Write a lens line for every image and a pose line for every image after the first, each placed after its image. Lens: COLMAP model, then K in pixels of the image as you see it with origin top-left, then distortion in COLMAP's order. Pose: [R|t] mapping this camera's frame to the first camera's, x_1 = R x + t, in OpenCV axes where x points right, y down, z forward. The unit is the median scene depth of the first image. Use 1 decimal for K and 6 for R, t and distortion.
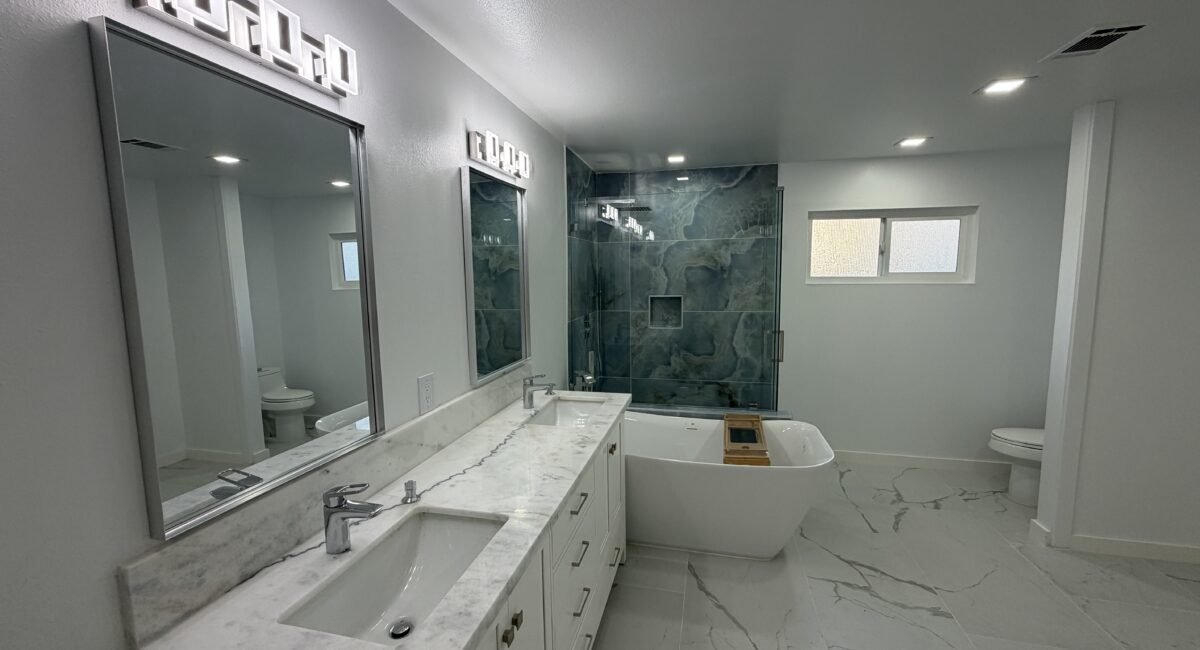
lens RADIAL K [[481.8, 0, 596.9], [0, 481.8, 326.3], [0, 0, 1]] dist [-0.002847, 0.000724]
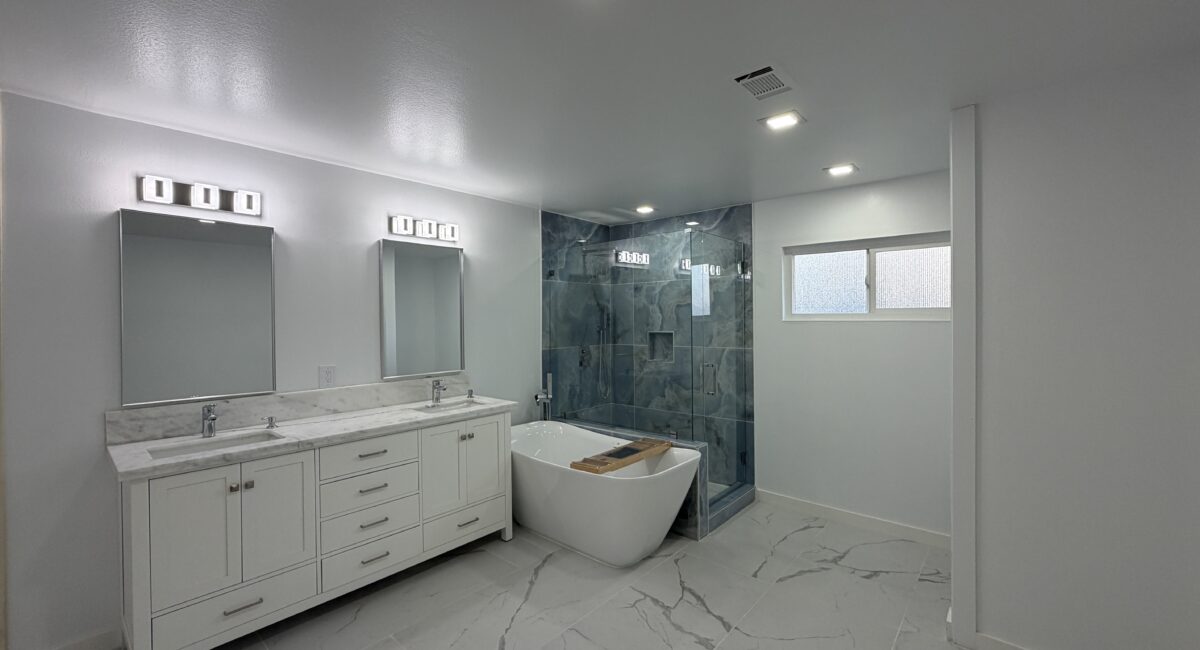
lens RADIAL K [[481.8, 0, 595.5], [0, 481.8, 326.2], [0, 0, 1]] dist [-0.002847, 0.000724]
pose [[0.884414, 0.010897, -0.466577, 0.668847], [-0.055420, 0.995106, -0.081810, 0.027557], [0.463402, 0.098212, 0.880689, -0.027982]]
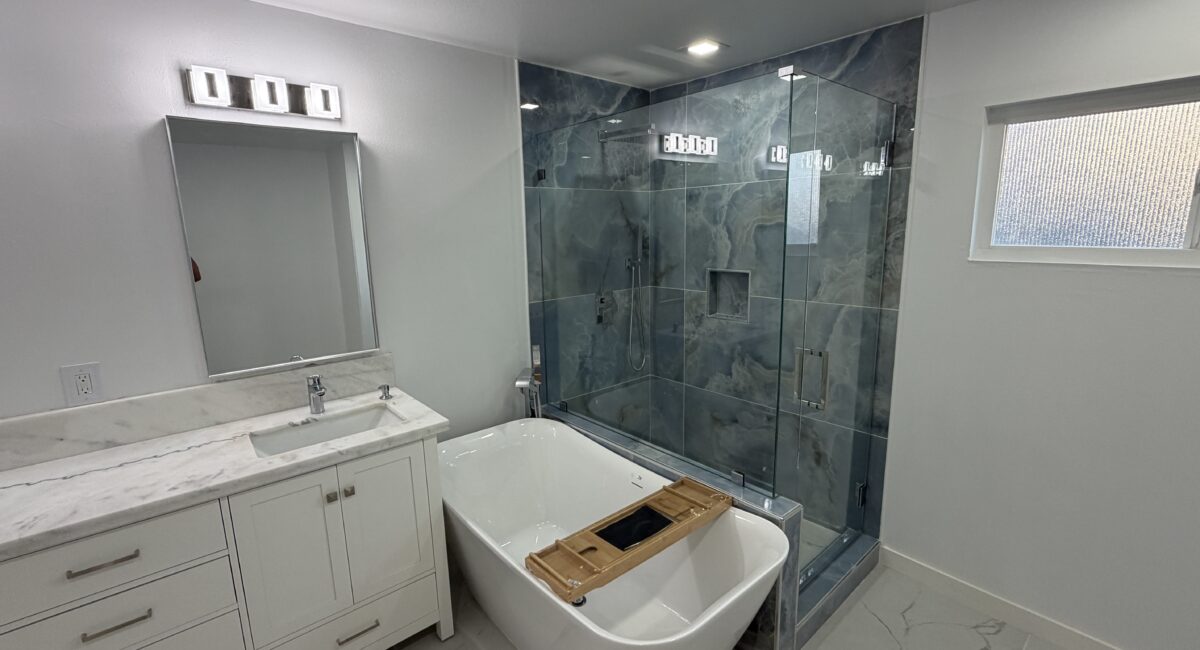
lens RADIAL K [[517.0, 0, 598.2], [0, 517.0, 325.3], [0, 0, 1]] dist [-0.000524, 0.001302]
pose [[0.812675, 0.106549, -0.572893, 0.527382], [-0.056063, 0.992877, 0.105132, -0.068460], [0.580014, -0.053320, 0.812860, 0.420580]]
